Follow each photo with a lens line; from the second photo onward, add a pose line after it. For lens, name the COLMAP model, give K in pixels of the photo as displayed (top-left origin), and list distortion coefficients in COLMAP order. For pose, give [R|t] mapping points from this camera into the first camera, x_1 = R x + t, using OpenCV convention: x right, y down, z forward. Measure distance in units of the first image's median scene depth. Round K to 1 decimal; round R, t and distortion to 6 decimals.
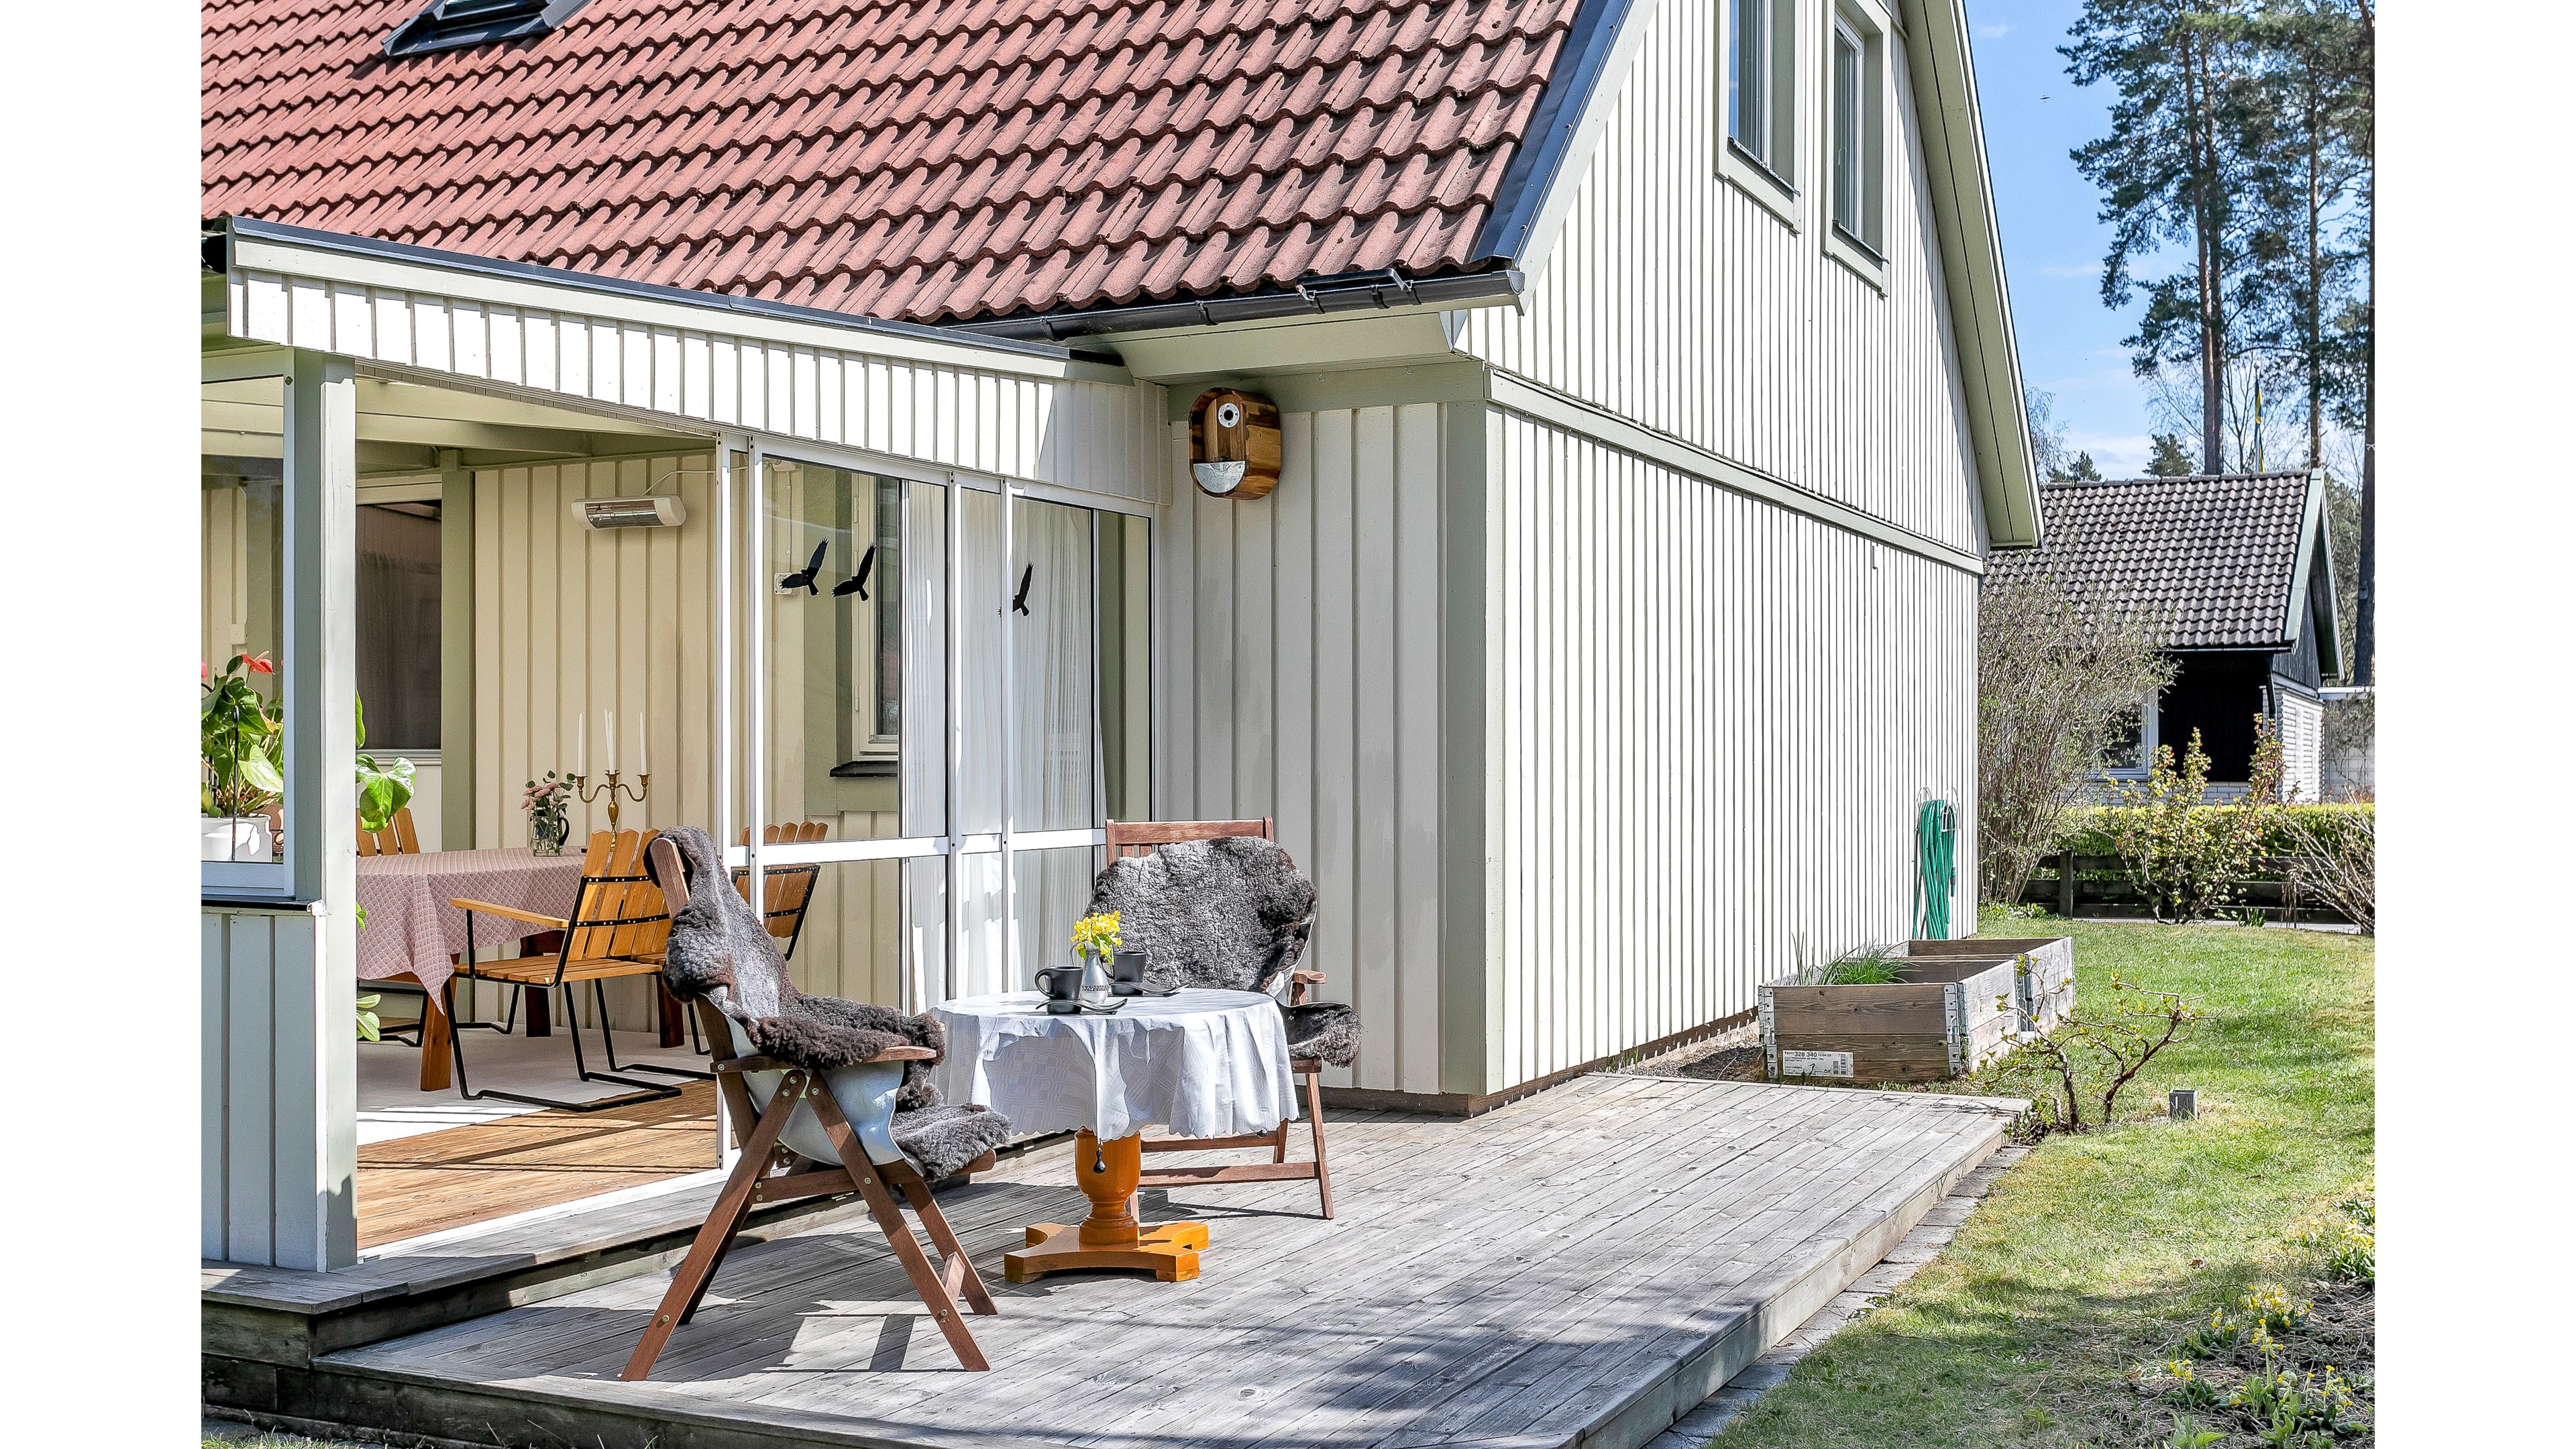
lens RADIAL K [[2557.1, 0, 1288.6], [0, 2557.1, 731.7], [0, 0, 1]] dist [-0.000154, 0.000000]
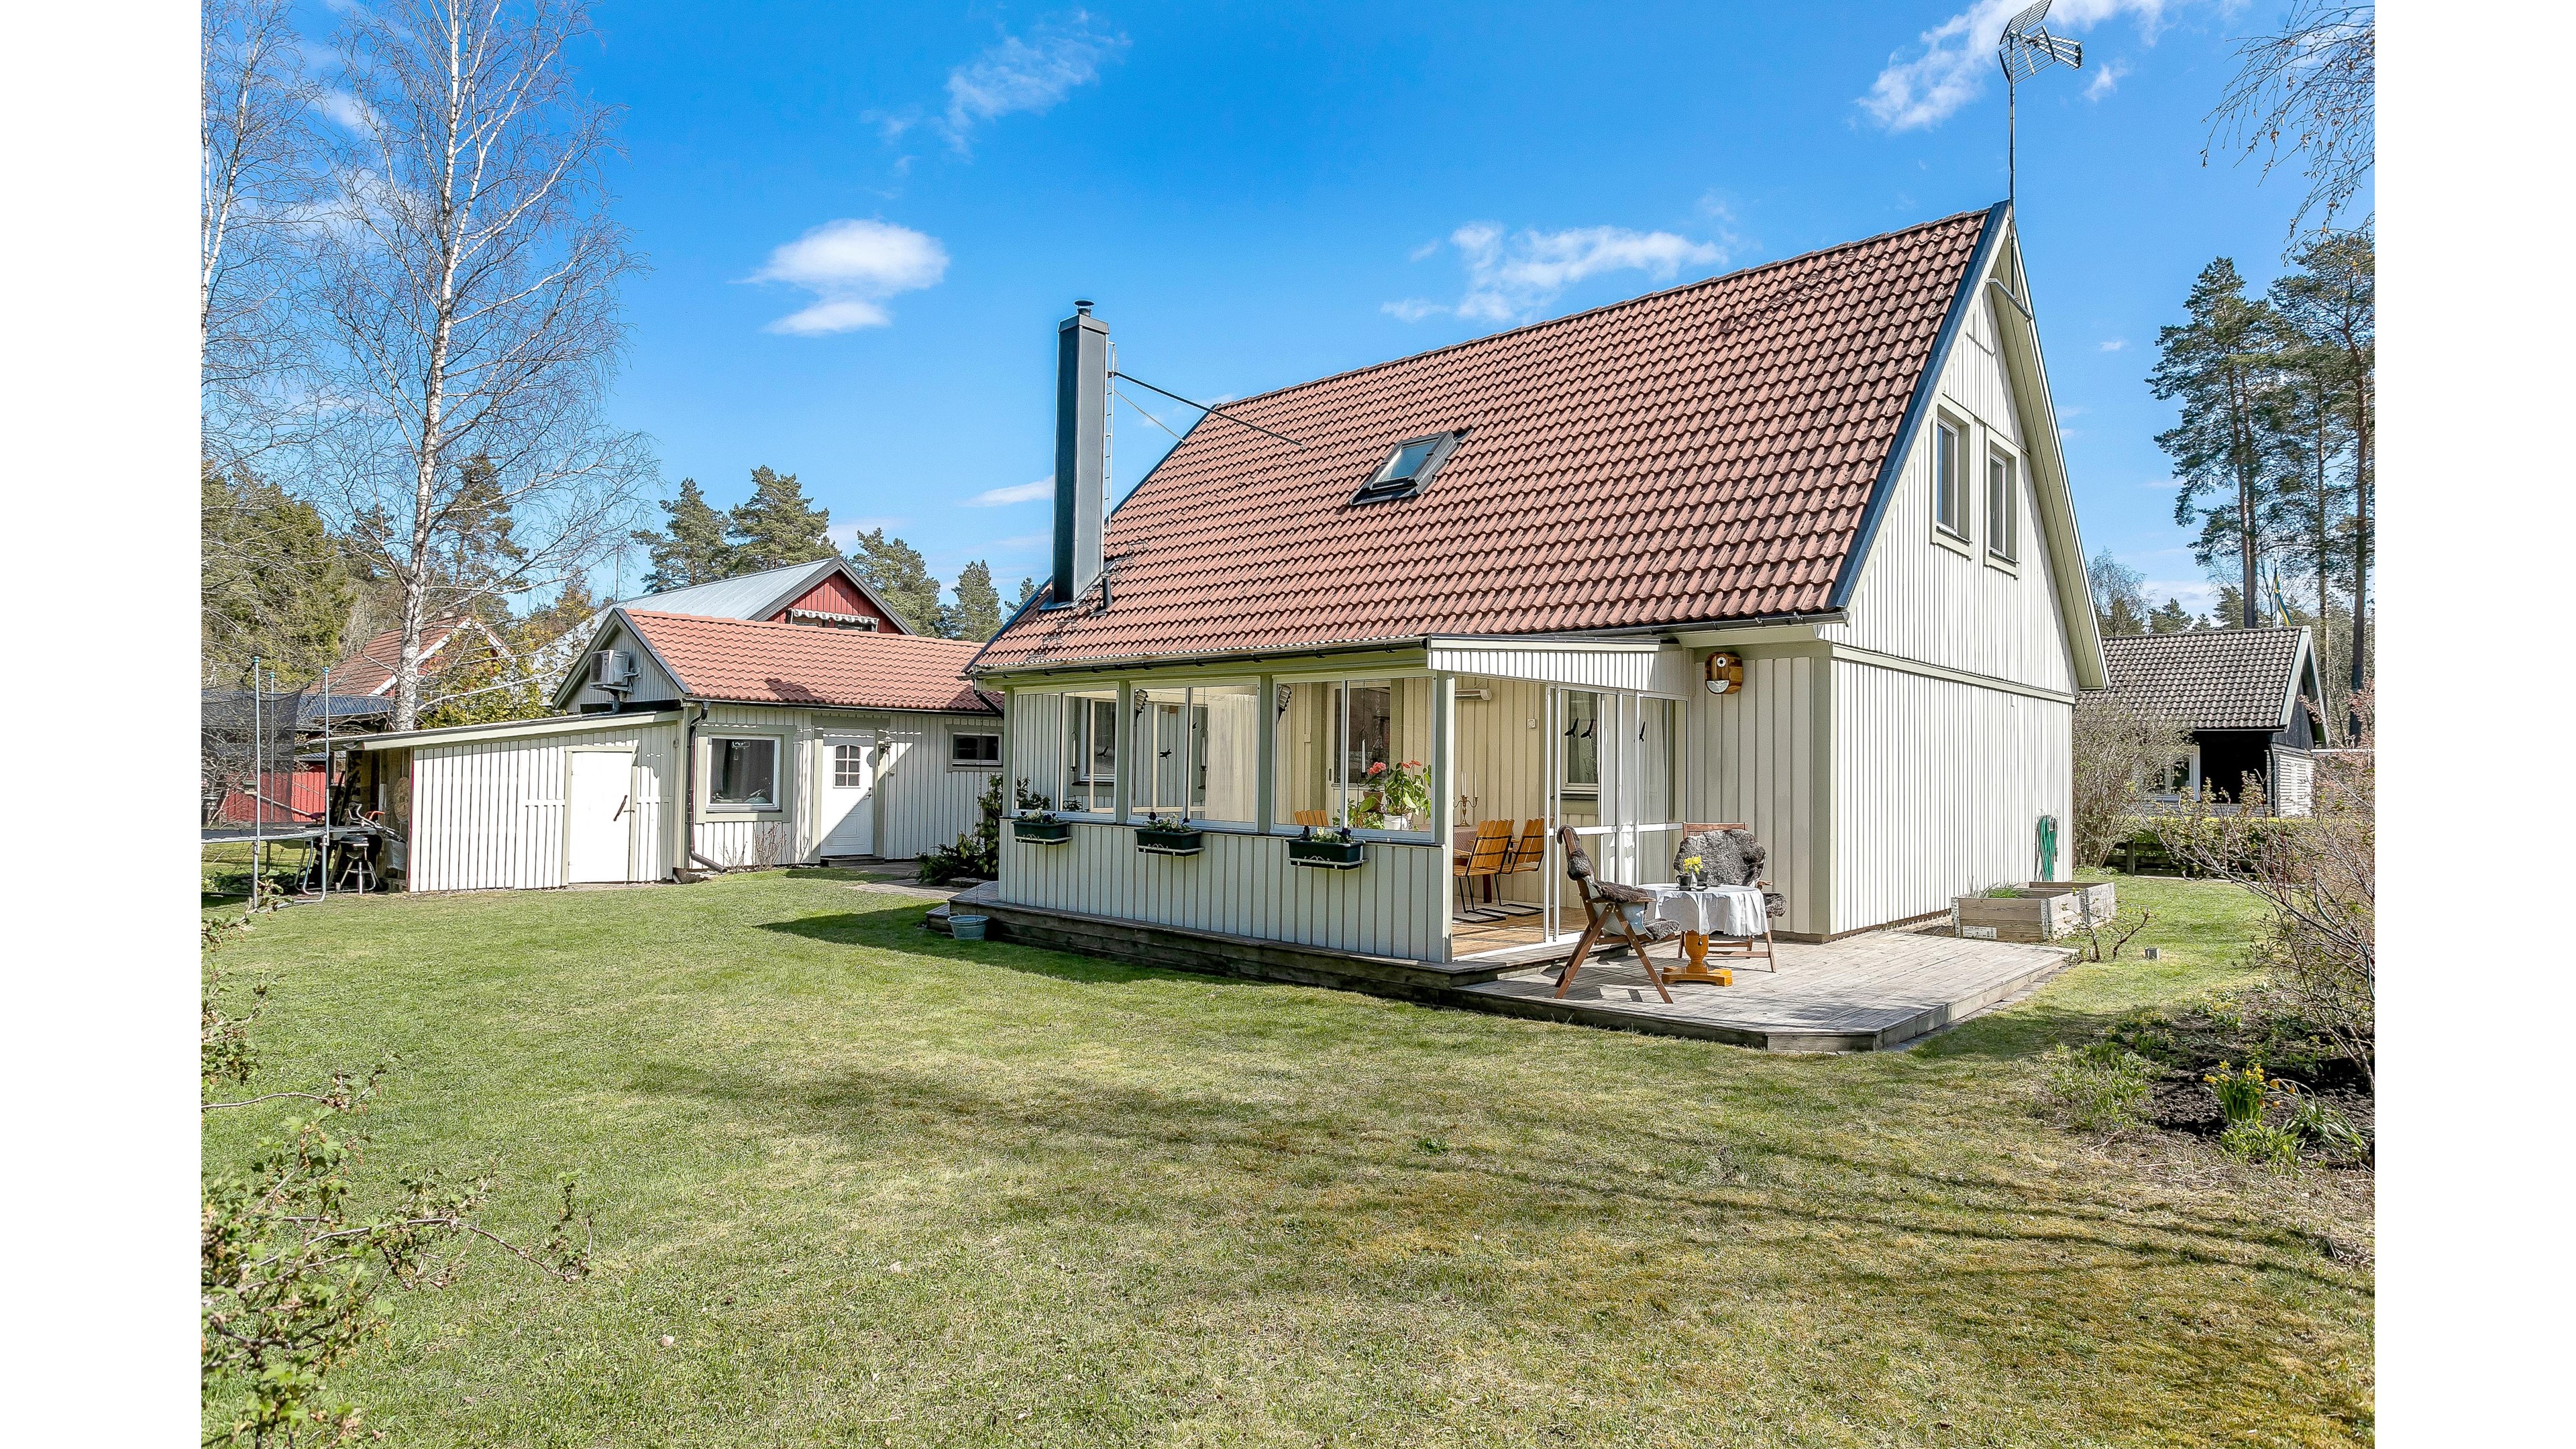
lens RADIAL K [[1339.7, 0, 1286.6], [0, 1339.7, 725.6], [0, 0, 1]] dist [0.004447, 0.002760]
pose [[0.960394, 0.004361, -0.278611, -0.056104], [-0.011171, 0.999676, -0.022859, -0.021201], [0.278422, 0.025066, 0.960132, -0.335535]]
